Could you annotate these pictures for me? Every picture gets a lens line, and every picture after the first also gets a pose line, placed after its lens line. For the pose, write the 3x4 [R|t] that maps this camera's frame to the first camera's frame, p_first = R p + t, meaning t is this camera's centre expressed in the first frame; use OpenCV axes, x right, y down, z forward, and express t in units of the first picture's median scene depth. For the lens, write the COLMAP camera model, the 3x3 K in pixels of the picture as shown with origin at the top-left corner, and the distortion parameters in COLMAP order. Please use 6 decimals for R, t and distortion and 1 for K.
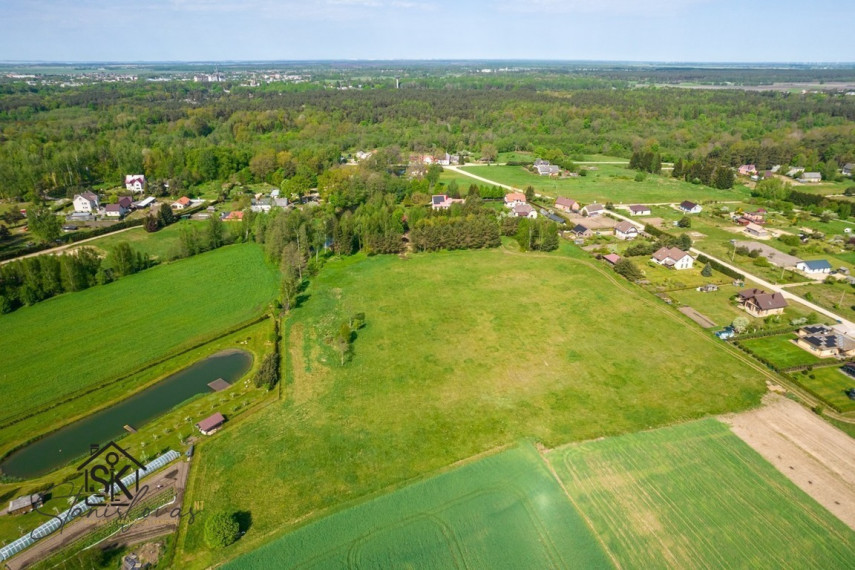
lens RADIAL K [[548.6, 0, 431.4], [0, 548.6, 286.2], [0, 0, 1]] dist [-0.073552, 0.059208]
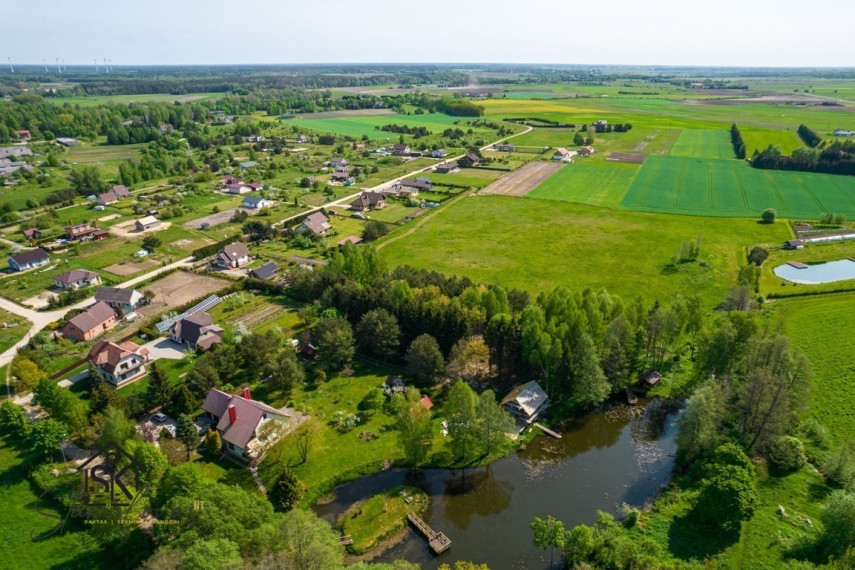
lens RADIAL K [[548.6, 0, 431.4], [0, 548.6, 286.2], [0, 0, 1]] dist [-0.073552, 0.059208]
pose [[-0.759964, -0.247101, 0.601162, -0.301484], [0.253108, 0.739391, 0.623888, -0.484359], [-0.598657, 0.626292, -0.499367, 1.308672]]
